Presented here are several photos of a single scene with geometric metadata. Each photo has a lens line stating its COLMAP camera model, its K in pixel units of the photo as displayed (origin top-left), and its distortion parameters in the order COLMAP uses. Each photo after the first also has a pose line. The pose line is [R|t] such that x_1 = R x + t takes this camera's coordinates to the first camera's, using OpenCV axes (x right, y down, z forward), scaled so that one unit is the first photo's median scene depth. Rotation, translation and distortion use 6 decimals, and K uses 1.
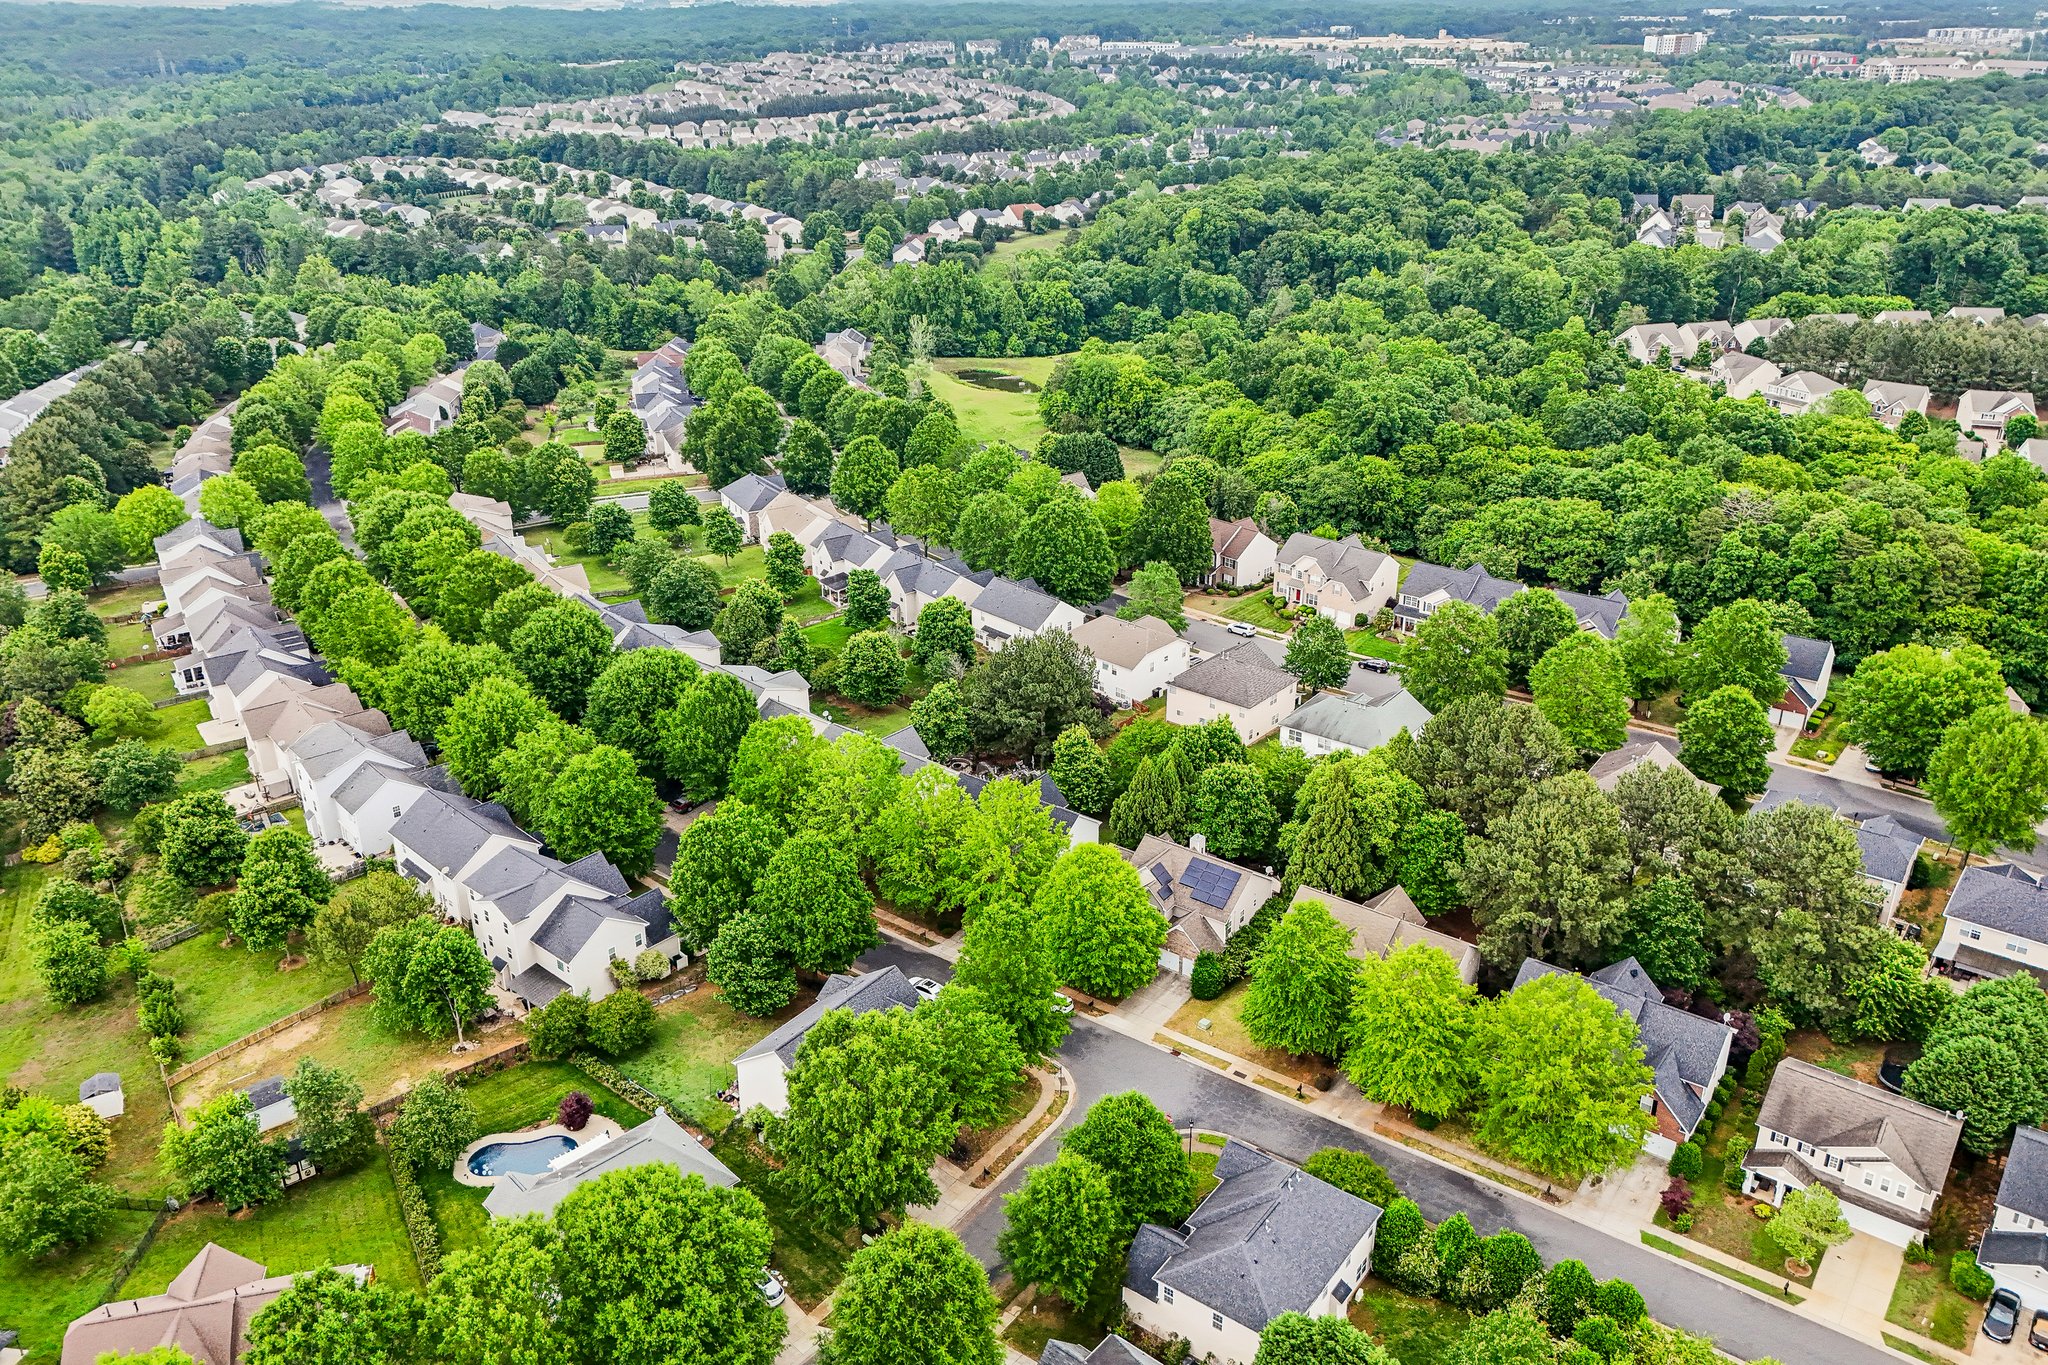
lens RADIAL K [[1522.7, 0, 1024.0], [0, 1522.7, 682.5], [0, 0, 1]] dist [0.022725, -0.007781]
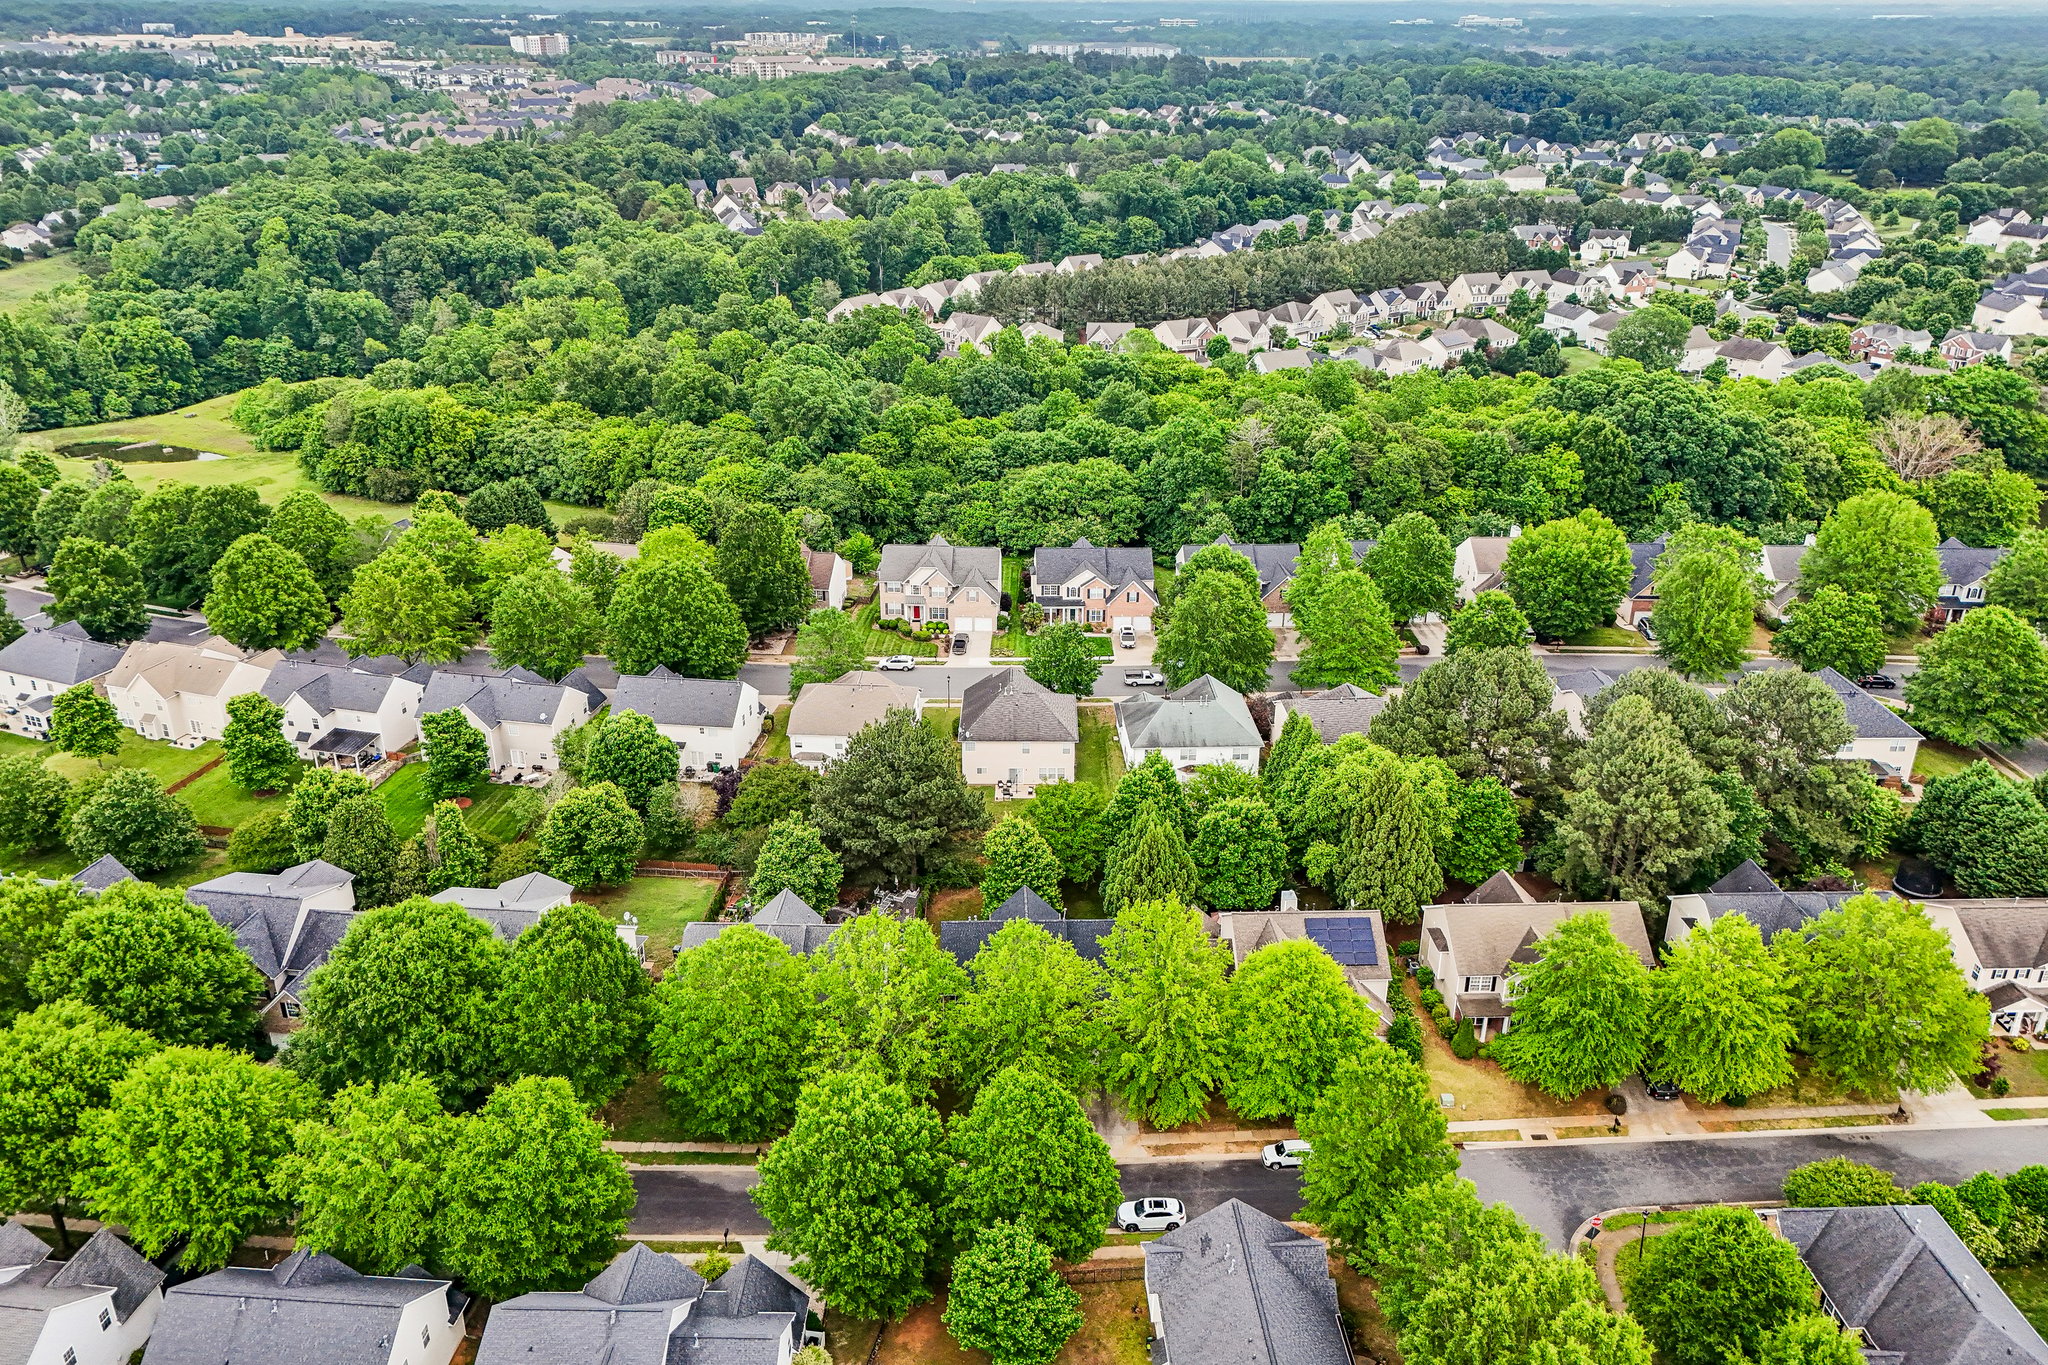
lens RADIAL K [[1522.7, 0, 1024.0], [0, 1522.7, 682.5], [0, 0, 1]] dist [0.022725, -0.007781]
pose [[0.777446, -0.245867, 0.578901, -0.107489], [0.246988, 0.965833, 0.078505, -0.026637], [-0.578424, 0.081948, 0.811610, 0.093467]]
